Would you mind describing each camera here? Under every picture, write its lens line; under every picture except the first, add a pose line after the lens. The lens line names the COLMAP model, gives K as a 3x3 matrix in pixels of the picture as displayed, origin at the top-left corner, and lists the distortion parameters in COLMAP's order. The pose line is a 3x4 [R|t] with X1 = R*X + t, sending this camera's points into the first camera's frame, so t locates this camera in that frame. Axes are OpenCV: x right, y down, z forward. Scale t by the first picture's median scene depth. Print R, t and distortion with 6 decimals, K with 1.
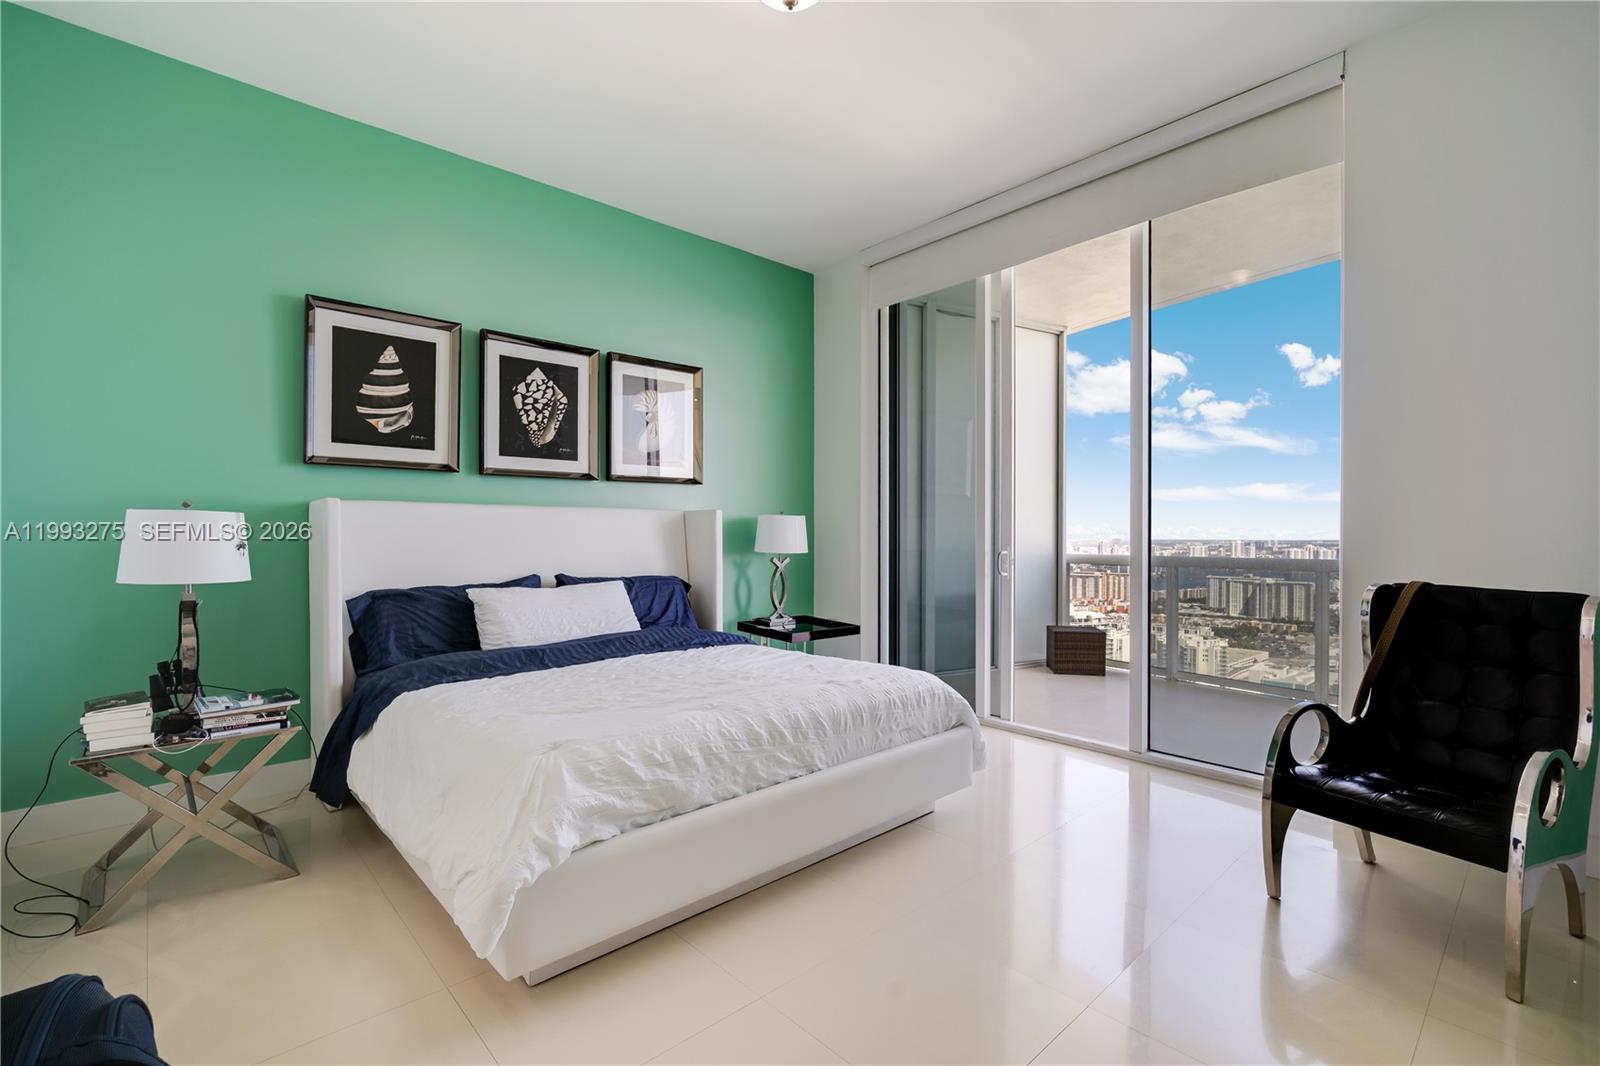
lens RADIAL K [[697.5, 0, 805.1], [0, 697.5, 528.5], [0, 0, 1]] dist [-0.001327, 0.000003]
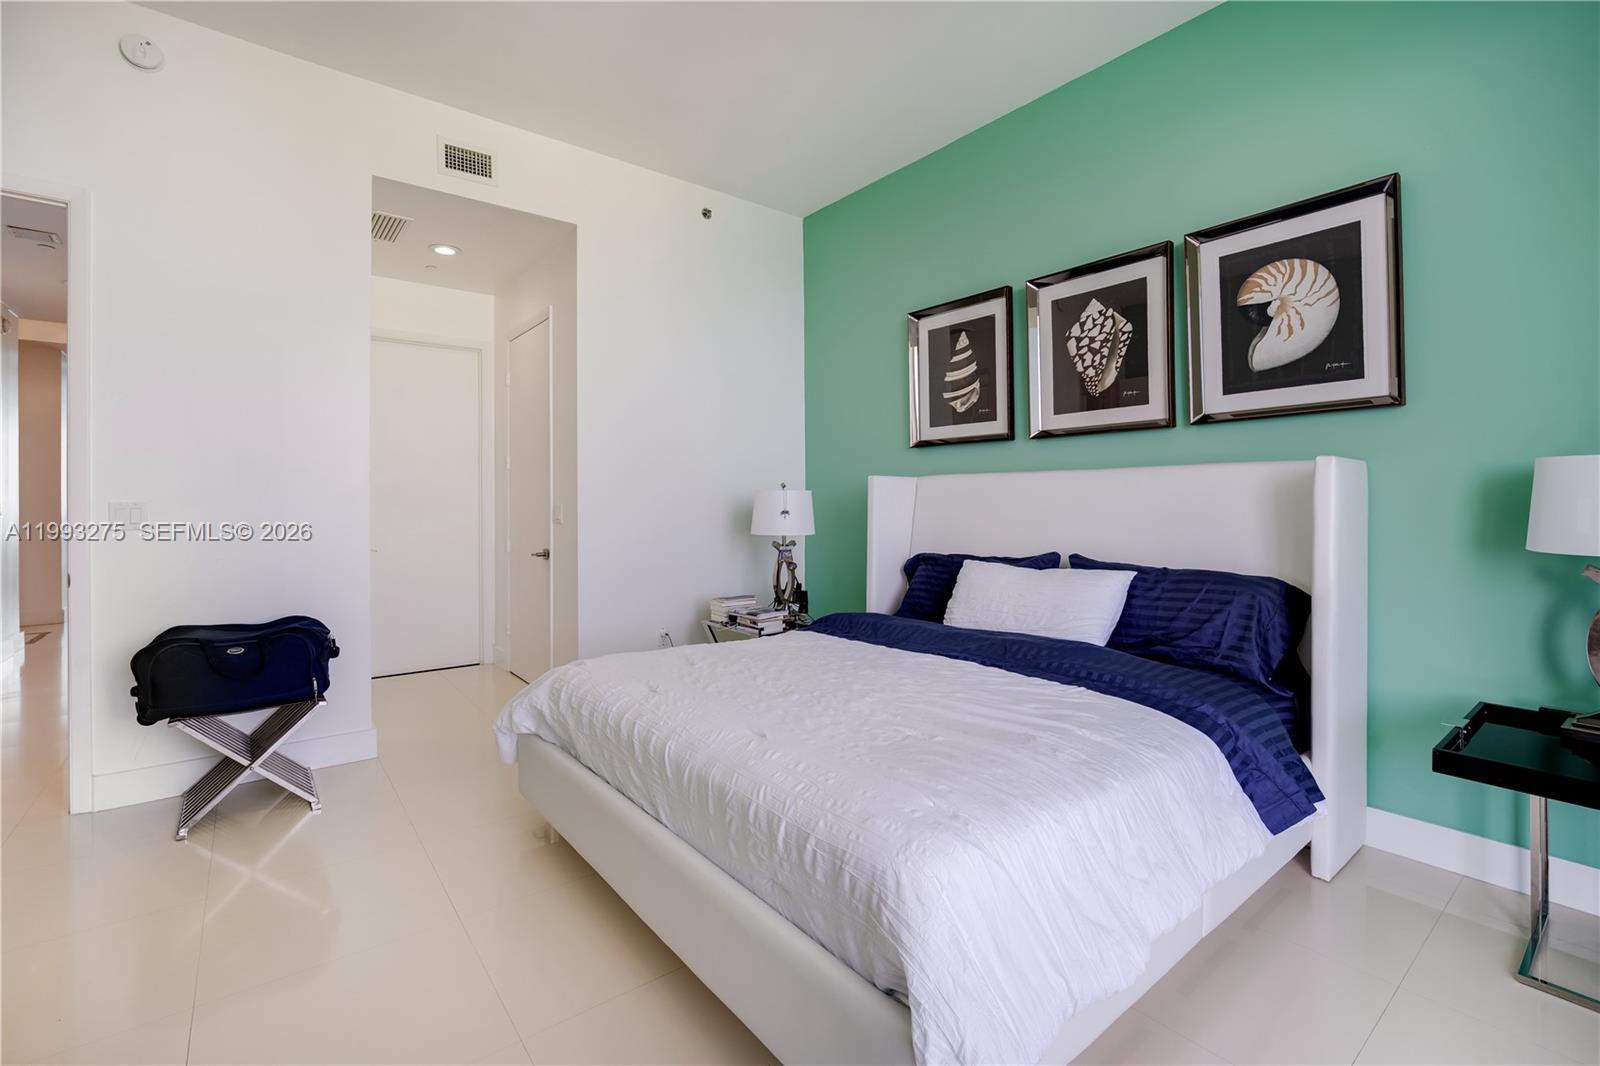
lens RADIAL K [[706.2, 0, 795.6], [0, 706.2, 492.7], [0, 0, 1]] dist [-0.000182, -0.000001]
pose [[-0.075906, -0.001916, -0.997113, 0.469765], [0.024584, 0.999691, -0.003792, -0.009772], [0.996812, -0.024801, -0.075835, 0.719810]]
